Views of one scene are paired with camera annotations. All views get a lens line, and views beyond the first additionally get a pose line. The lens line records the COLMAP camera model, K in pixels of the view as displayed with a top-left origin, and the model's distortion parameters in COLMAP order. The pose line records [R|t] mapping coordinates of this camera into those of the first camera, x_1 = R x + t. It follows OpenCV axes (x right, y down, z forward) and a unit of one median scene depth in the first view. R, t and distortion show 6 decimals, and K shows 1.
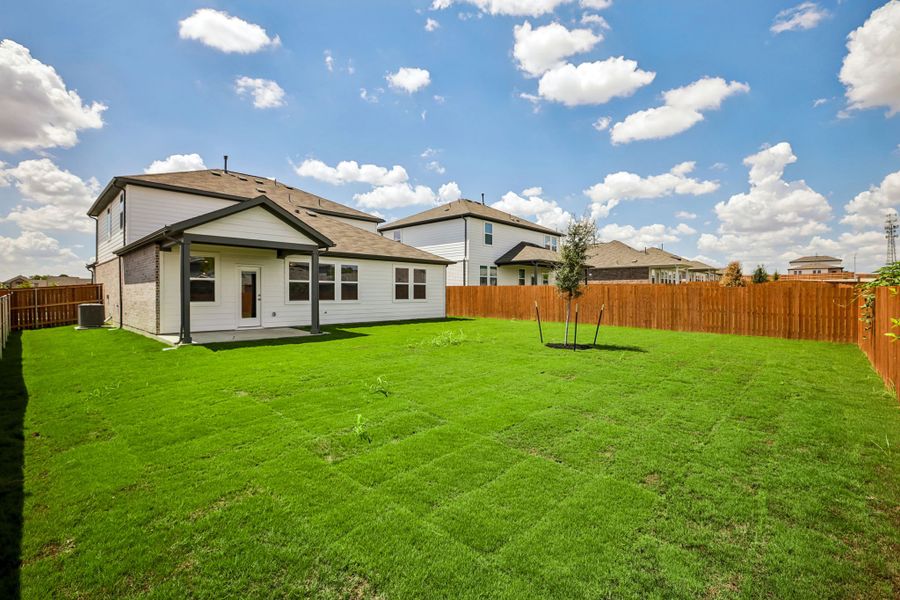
lens RADIAL K [[413.1, 0, 453.8], [0, 413.1, 297.9], [0, 0, 1]] dist [-0.025794, 0.005391]
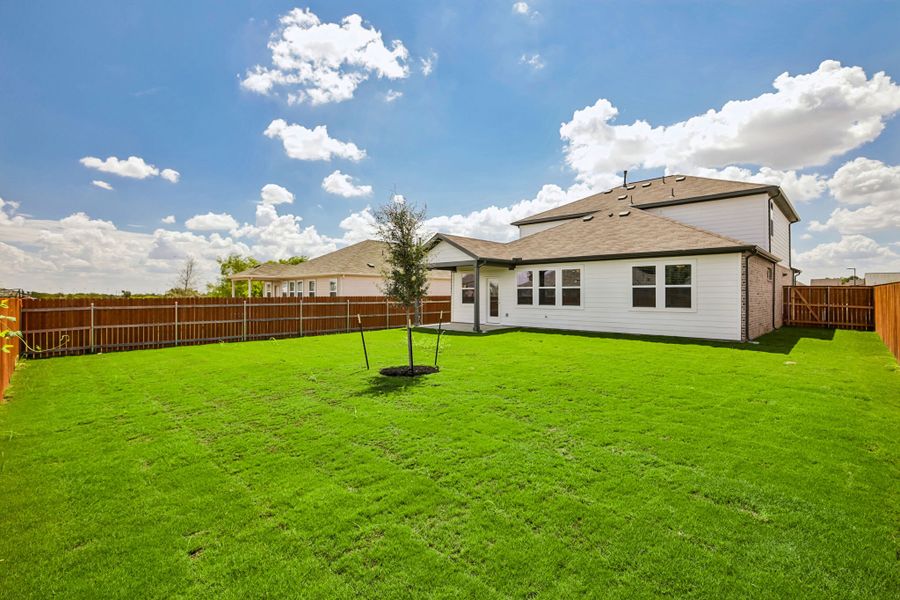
lens RADIAL K [[413.1, 0, 447.4], [0, 413.1, 296.8], [0, 0, 1]] dist [-0.025794, 0.005391]
pose [[-0.025257, 0.005844, -0.999664, 0.695887], [-0.012255, 0.999906, 0.006155, -0.017887], [0.999606, 0.012407, -0.025183, 0.729816]]
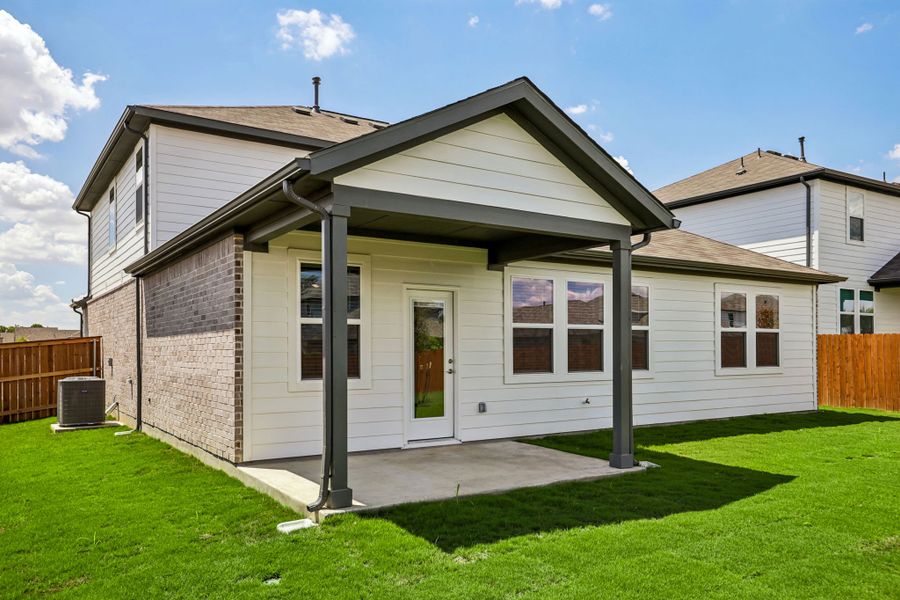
lens RADIAL K [[691.0, 0, 454.8], [0, 691.0, 341.9], [0, 0, 1]] dist [0.034751, 0.004298]
pose [[0.973728, -0.007317, -0.227599, -0.264124], [0.002156, 0.999735, -0.022915, -0.008119], [0.227706, 0.021822, 0.973485, 0.282768]]
